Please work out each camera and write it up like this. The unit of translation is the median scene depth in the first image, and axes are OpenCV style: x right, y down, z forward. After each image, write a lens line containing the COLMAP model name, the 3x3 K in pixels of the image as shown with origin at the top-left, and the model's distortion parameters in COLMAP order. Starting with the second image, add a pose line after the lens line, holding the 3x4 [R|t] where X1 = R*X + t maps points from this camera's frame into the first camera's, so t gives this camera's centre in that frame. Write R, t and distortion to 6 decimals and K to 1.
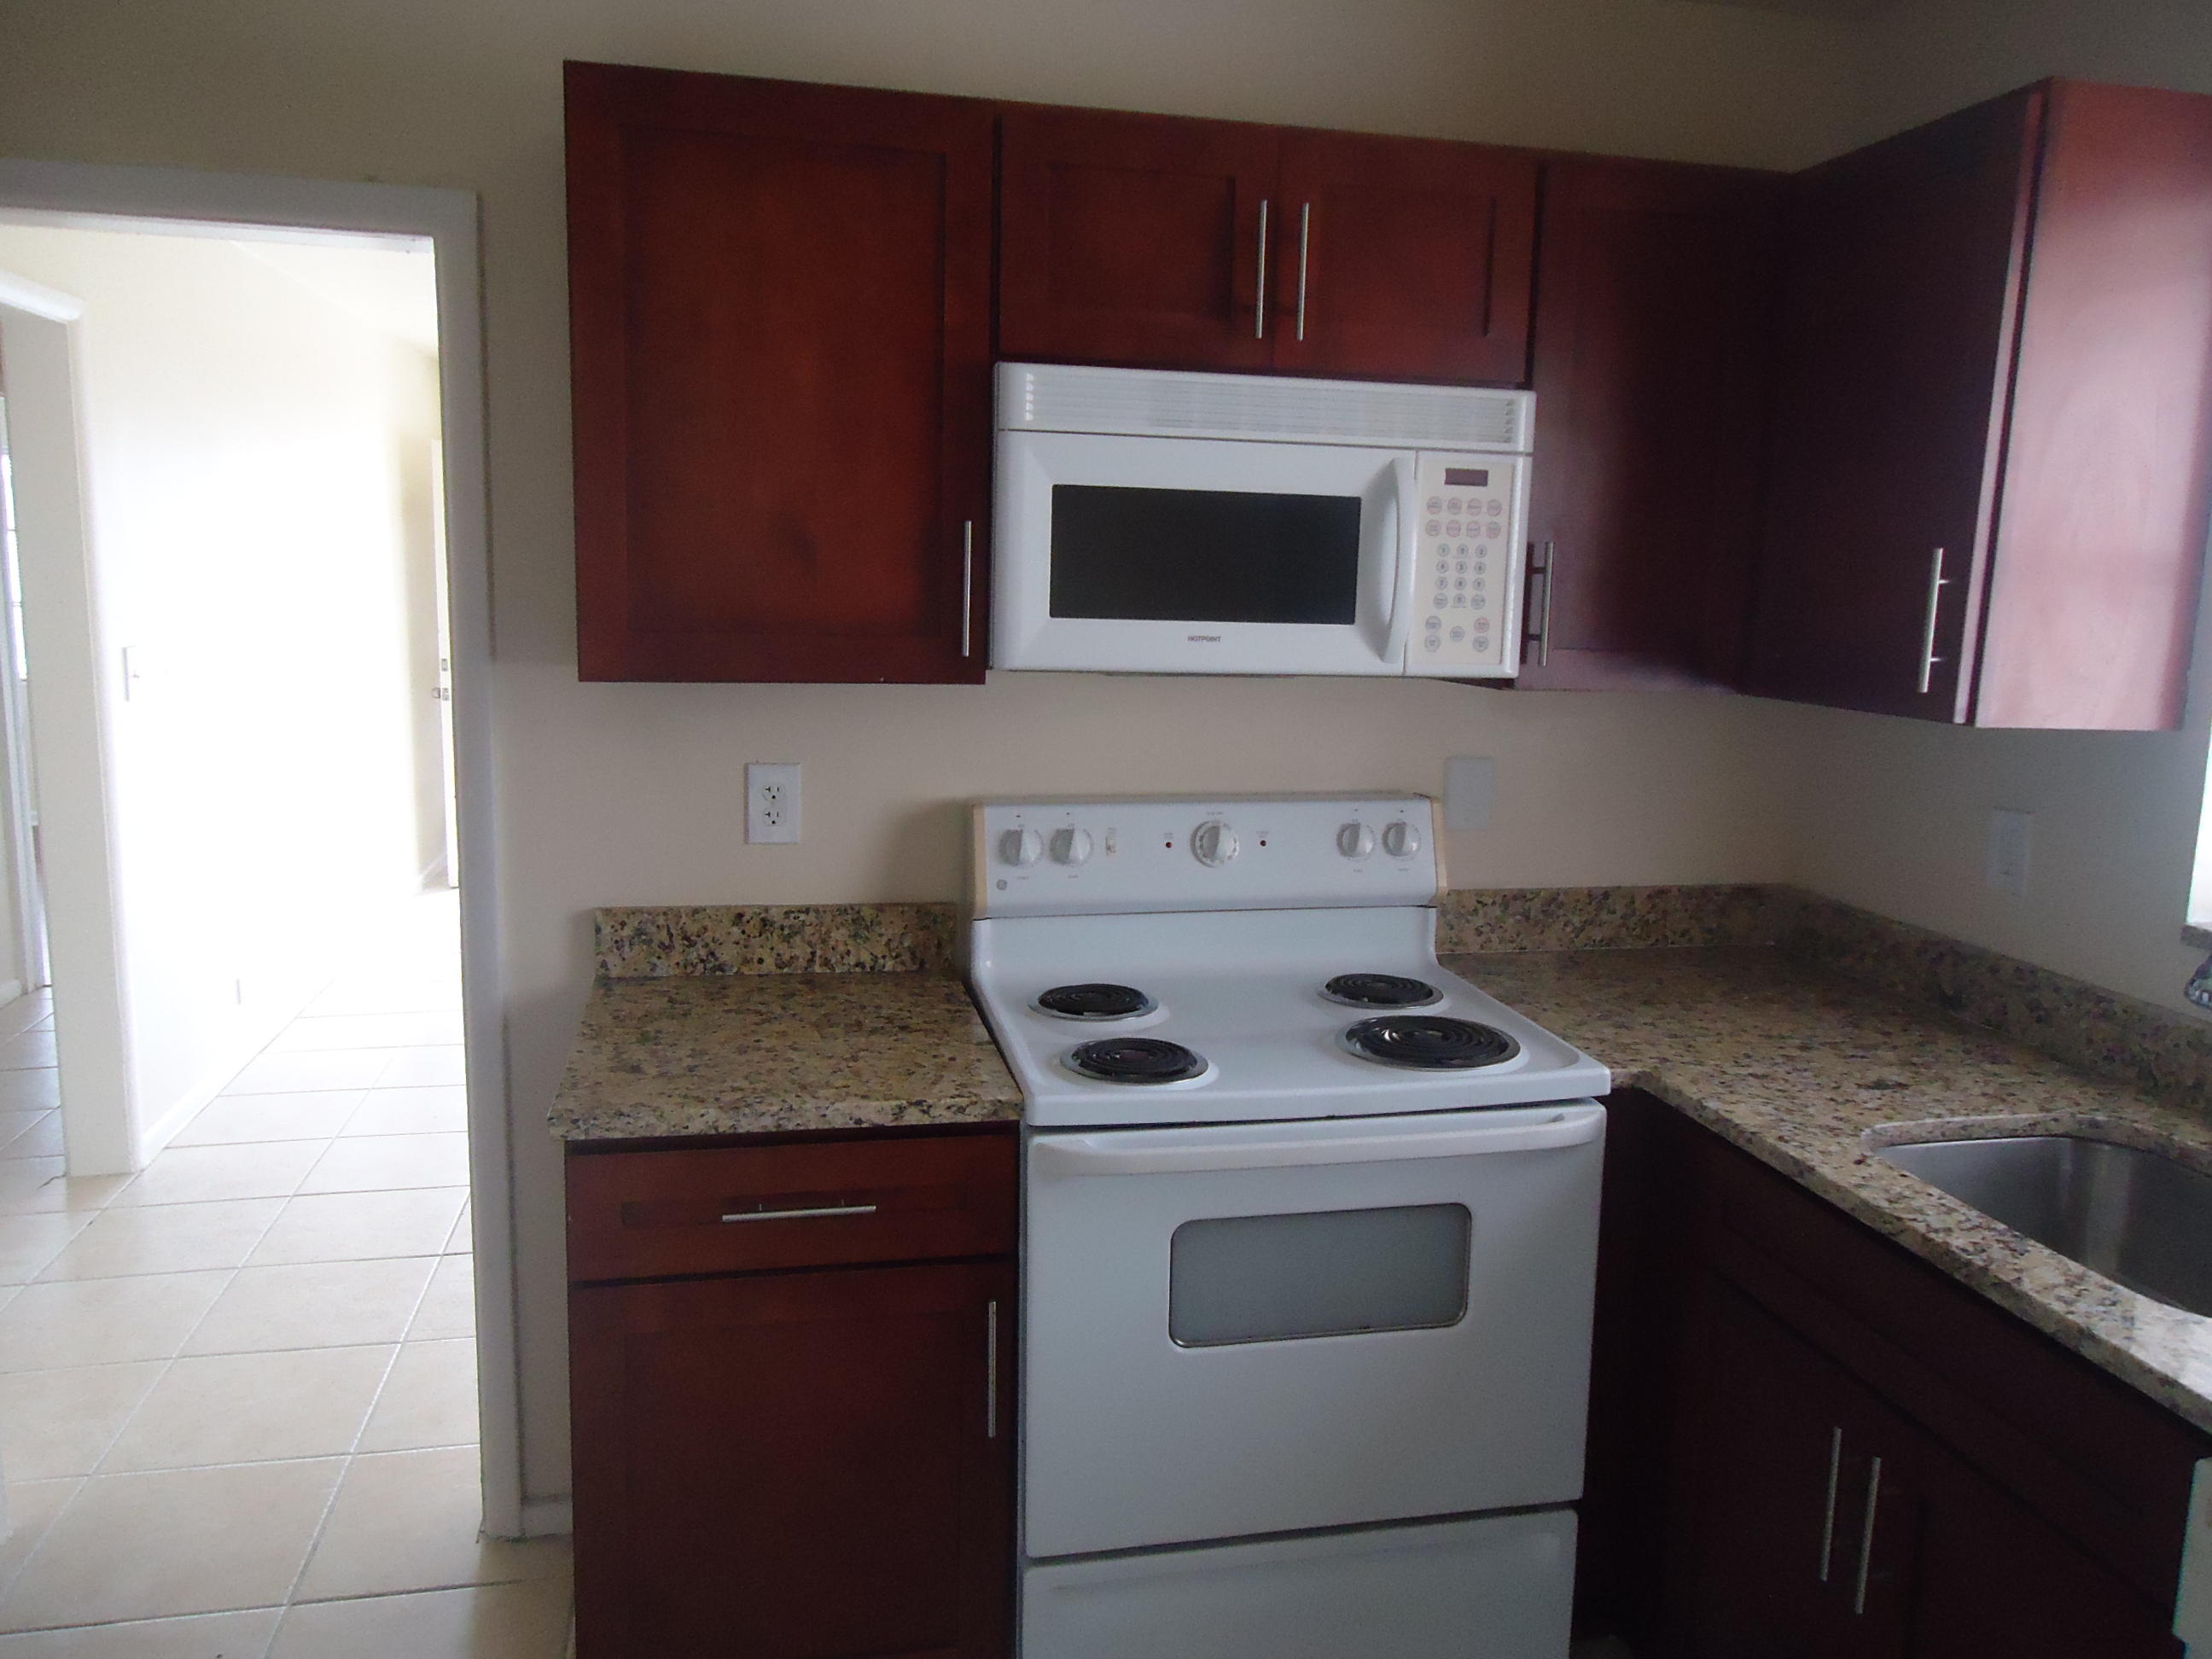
lens RADIAL K [[1622.1, 0, 1110.9], [0, 1622.1, 809.0], [0, 0, 1]] dist [0.000910, 0.000070]
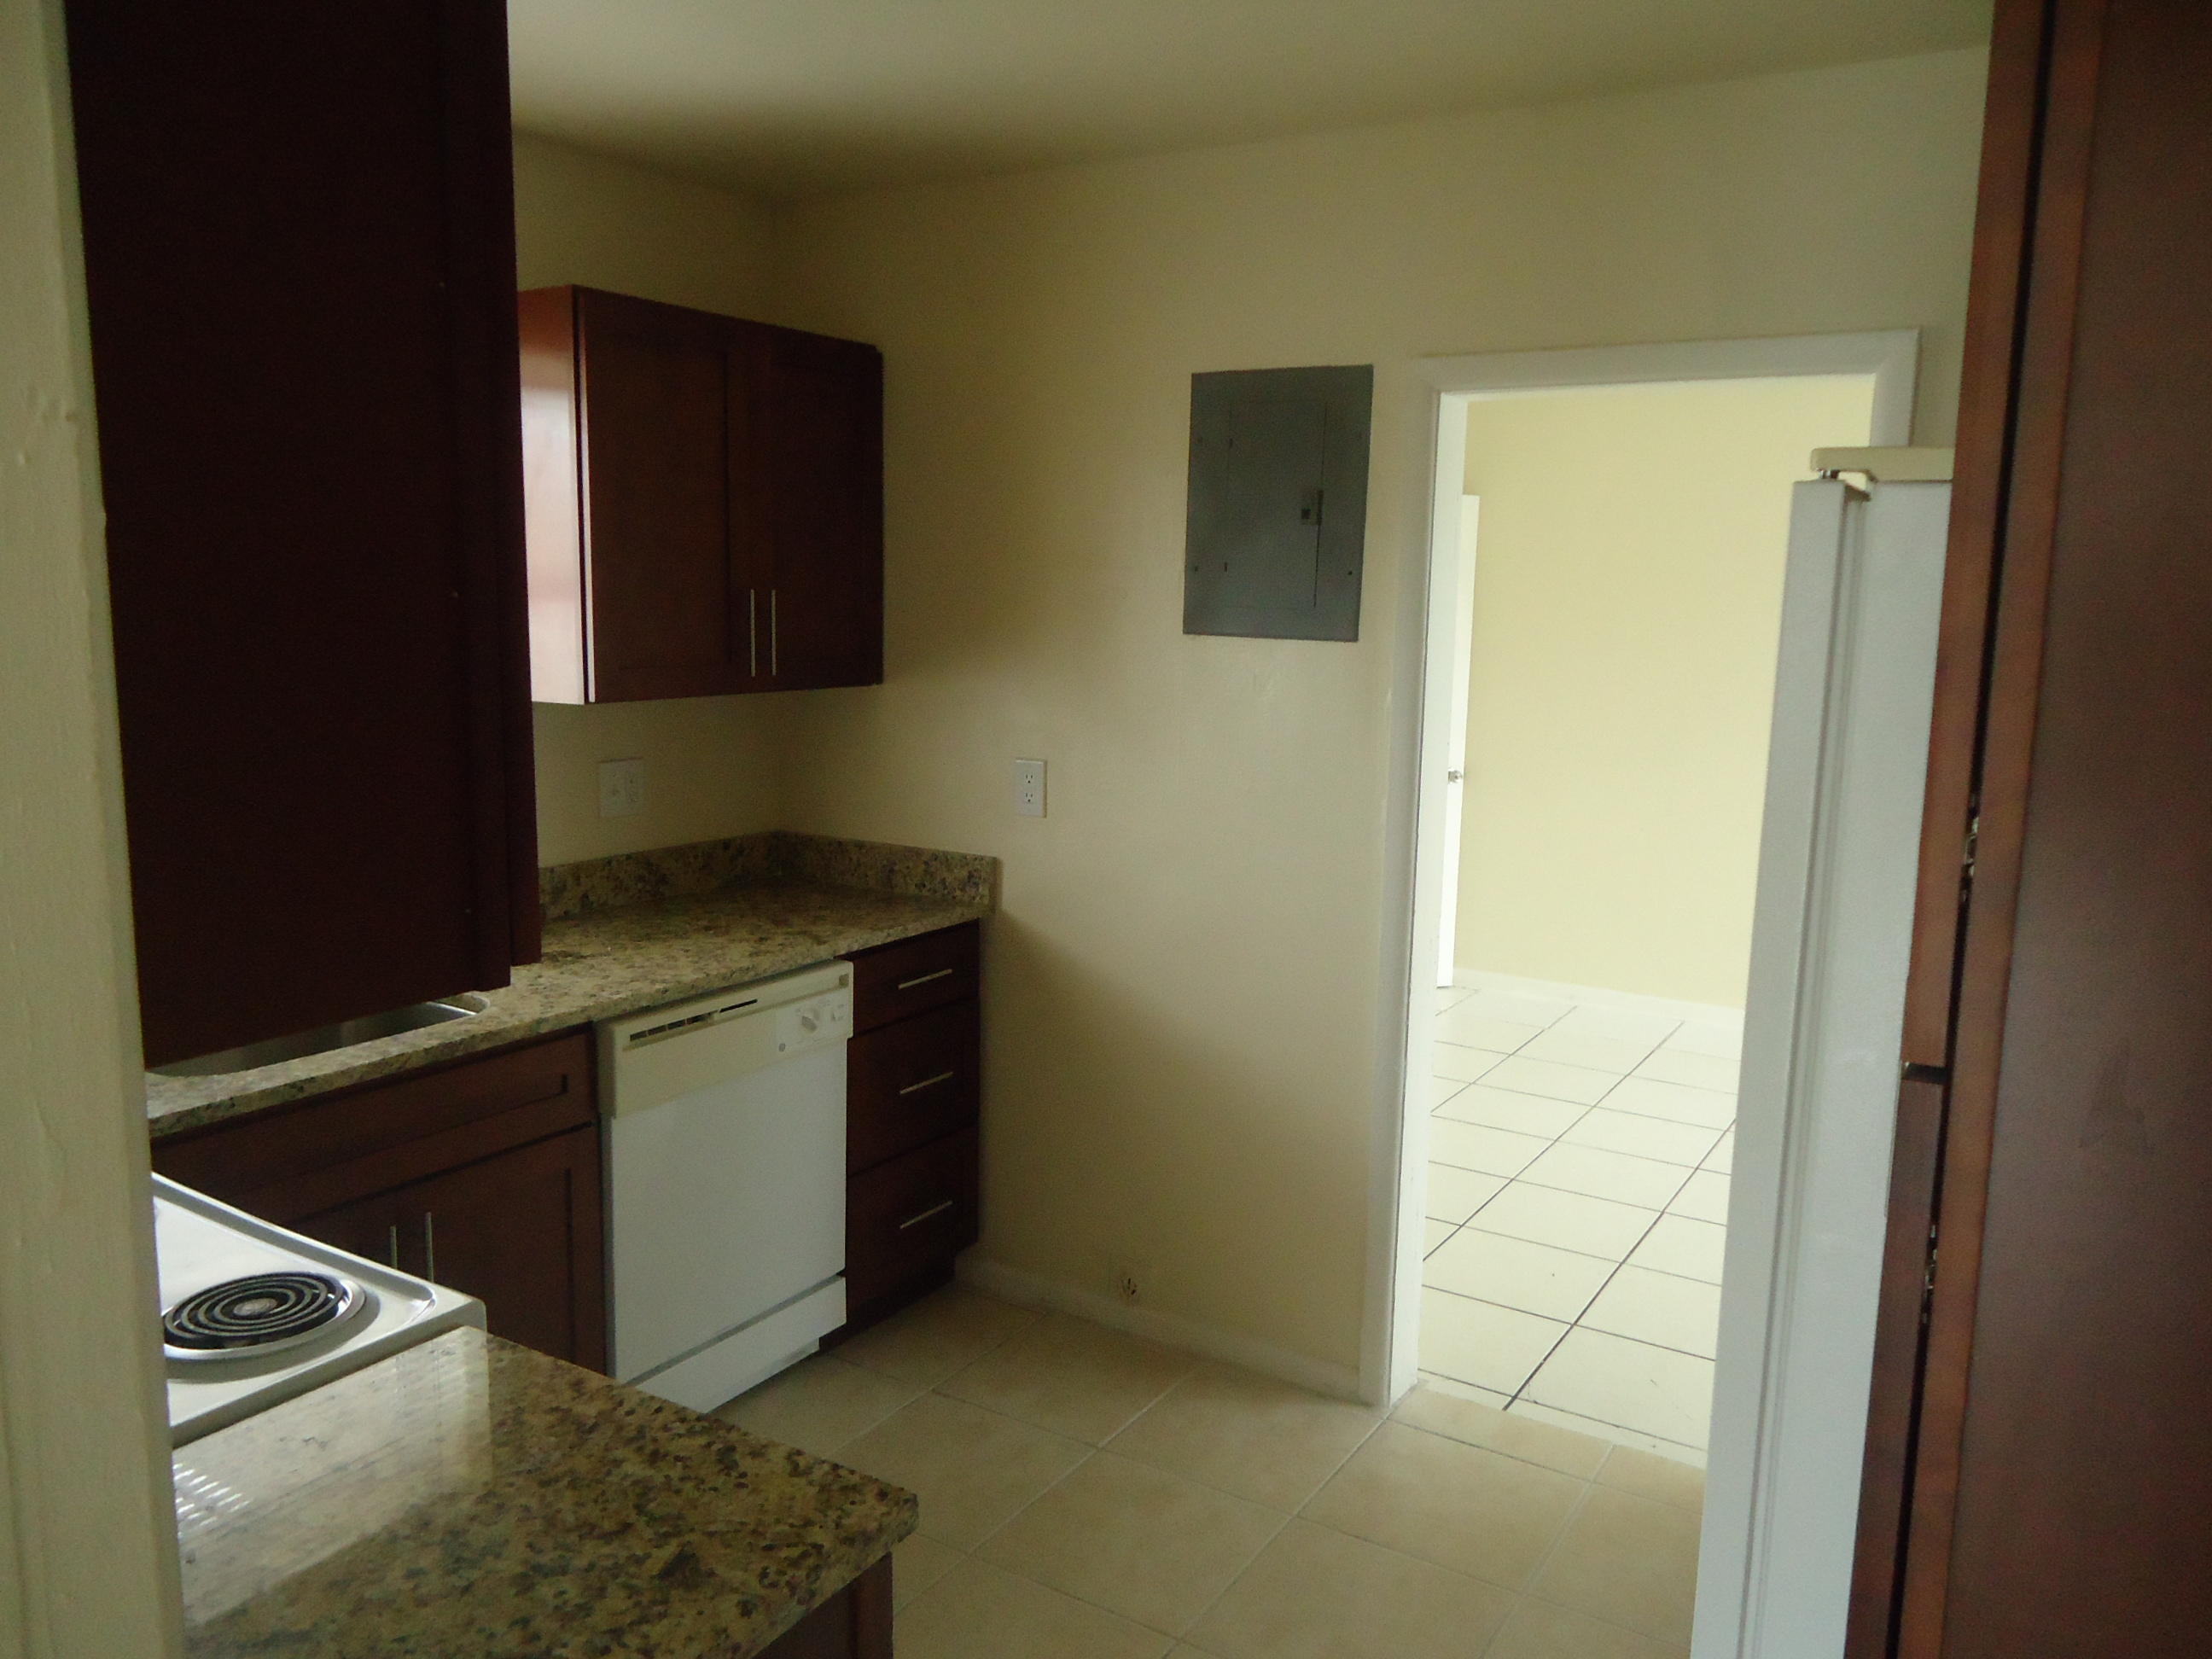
lens RADIAL K [[1622.1, 0, 1111.6], [0, 1622.1, 833.3], [0, 0, 1]] dist [0.000910, 0.000070]
pose [[-0.715198, -0.144039, 0.683919, -0.708878], [0.070392, 0.958713, 0.275524, -0.222060], [-0.695368, 0.245197, -0.675530, 1.133771]]
